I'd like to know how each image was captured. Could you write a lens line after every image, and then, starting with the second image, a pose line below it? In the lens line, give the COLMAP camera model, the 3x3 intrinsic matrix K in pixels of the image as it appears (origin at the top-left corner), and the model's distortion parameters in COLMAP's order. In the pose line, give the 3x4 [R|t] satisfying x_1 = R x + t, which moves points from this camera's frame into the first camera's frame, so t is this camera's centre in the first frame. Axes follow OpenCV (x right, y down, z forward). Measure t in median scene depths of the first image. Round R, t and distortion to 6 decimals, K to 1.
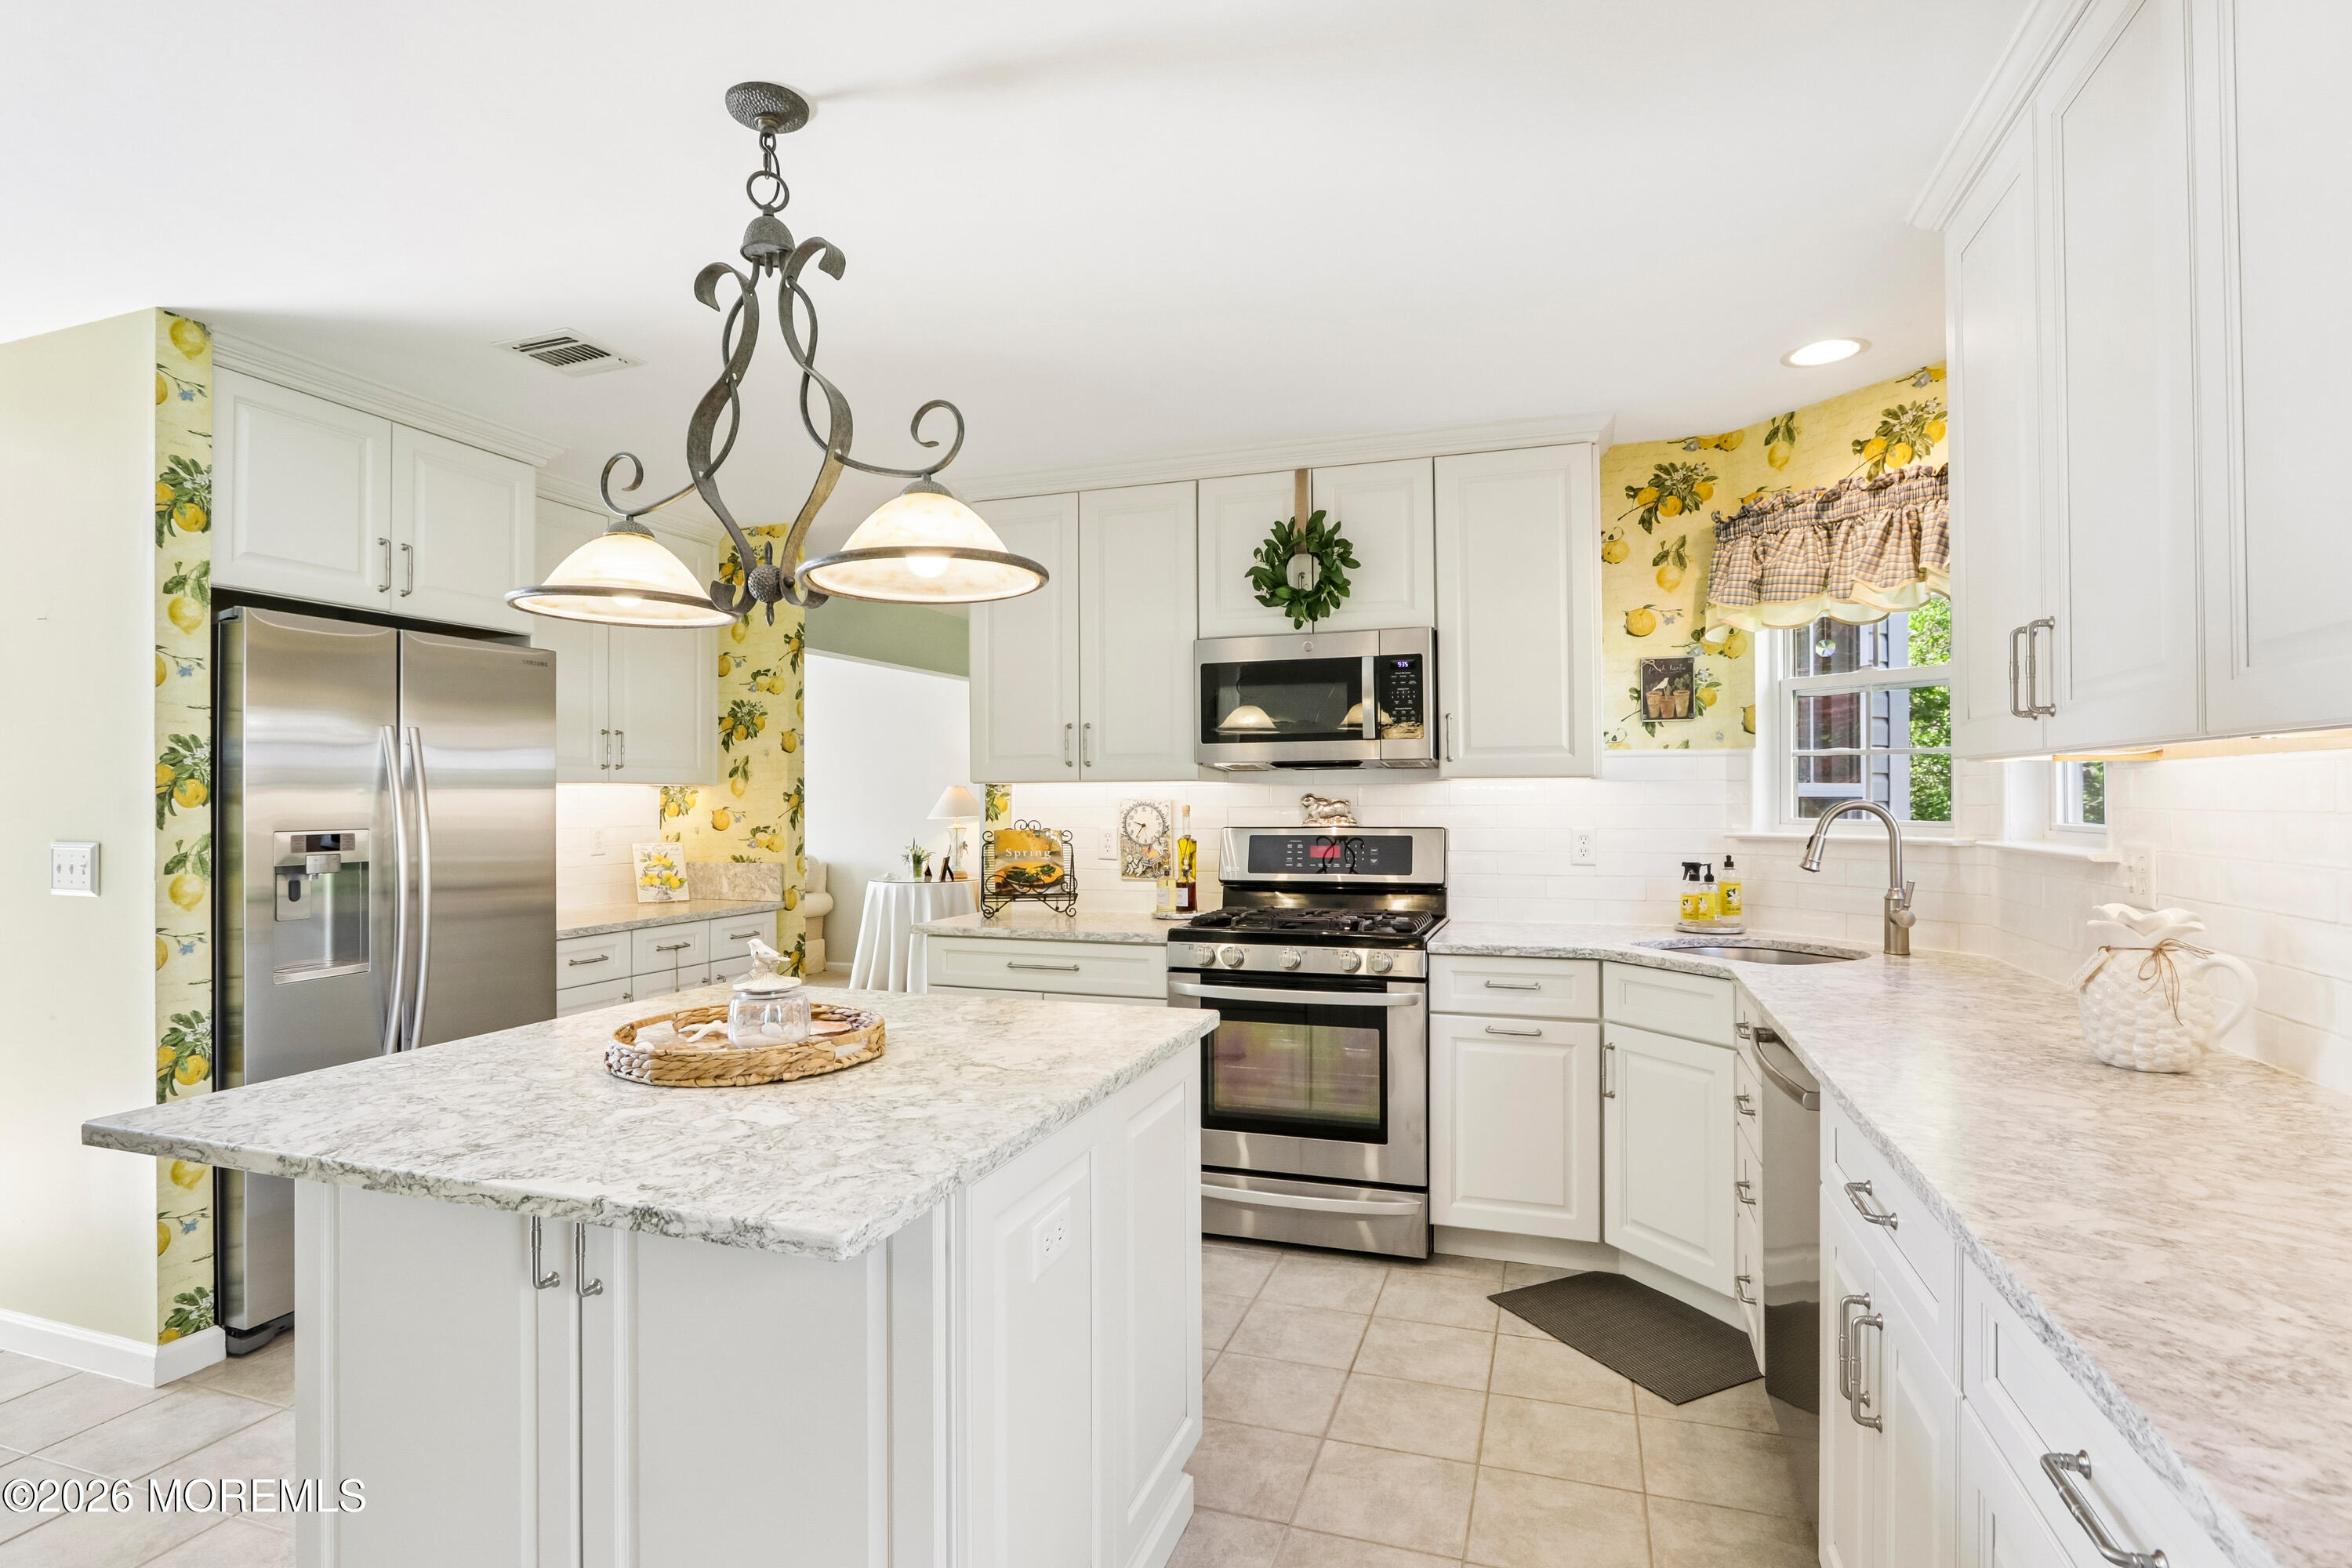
lens RADIAL K [[1186.8, 0, 1176.0], [0, 1186.8, 784.0], [0, 0, 1]] dist [-0.017176, 0.000960]
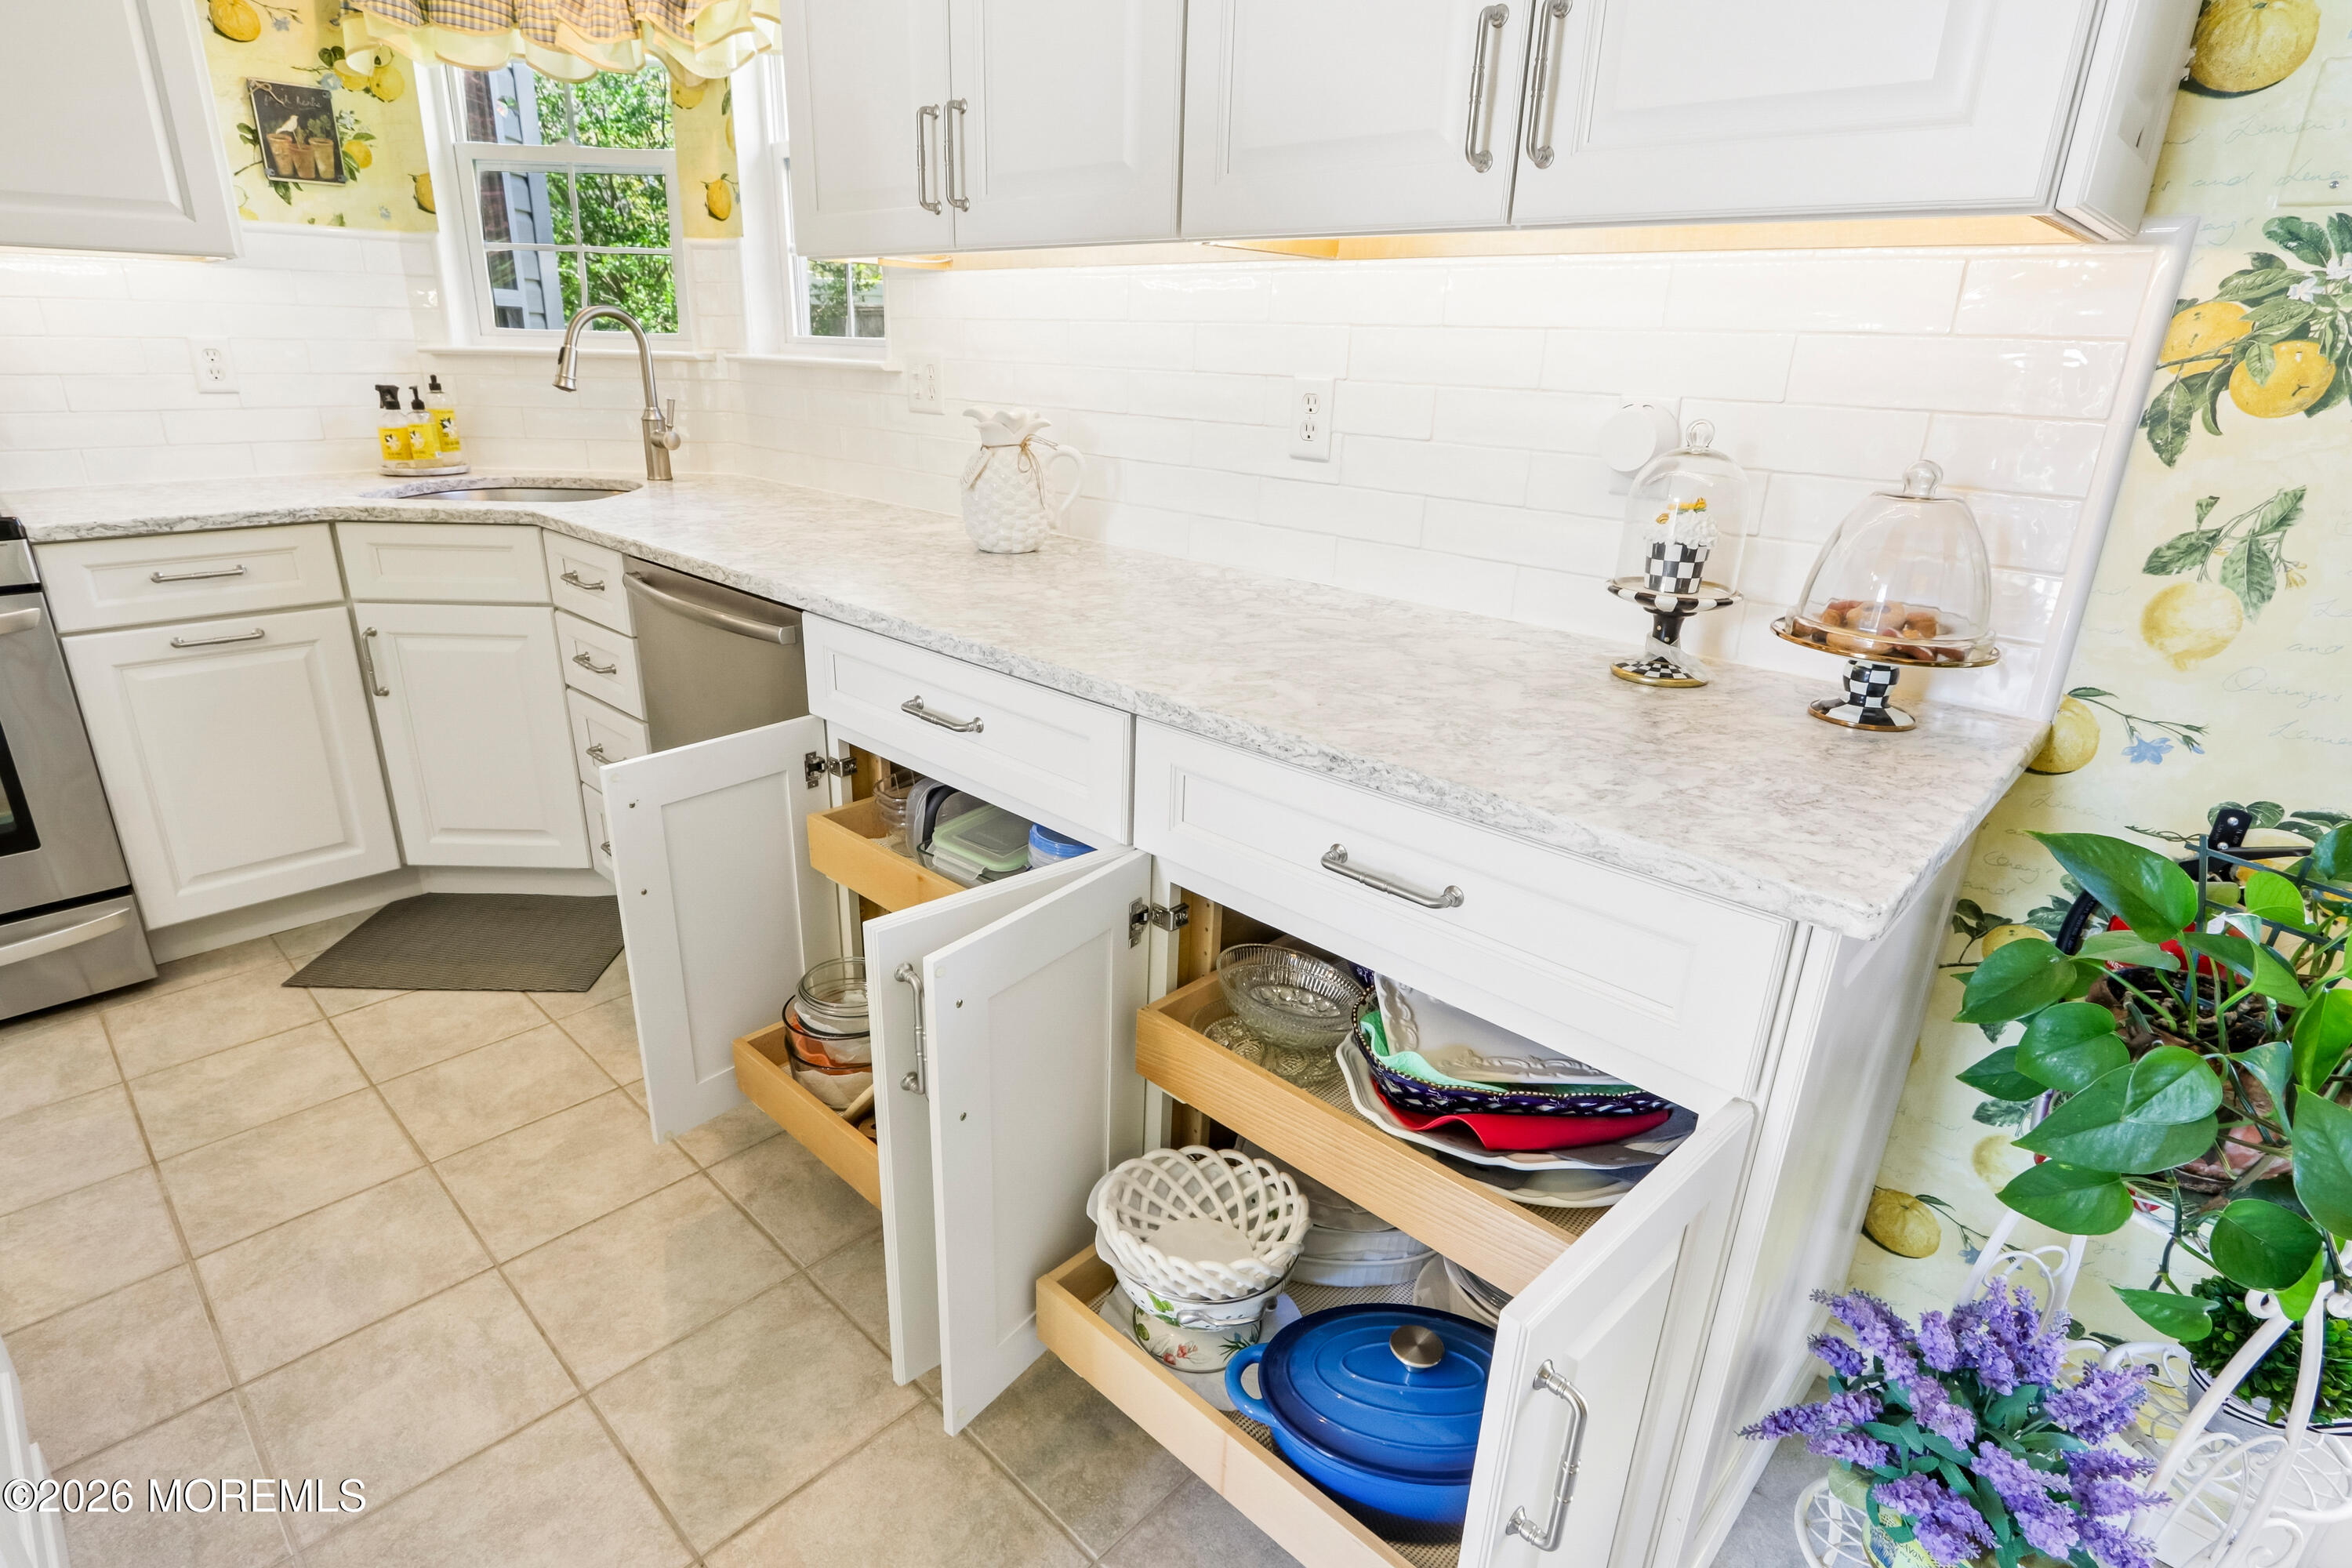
lens RADIAL K [[1186.8, 0, 1176.0], [0, 1186.8, 784.0], [0, 0, 1]] dist [-0.017176, 0.000960]
pose [[0.415438, -0.302216, 0.857949, -0.108709], [-0.040582, 0.936097, 0.349394, 0.023299], [-0.908716, -0.179968, 0.376626, 0.210009]]
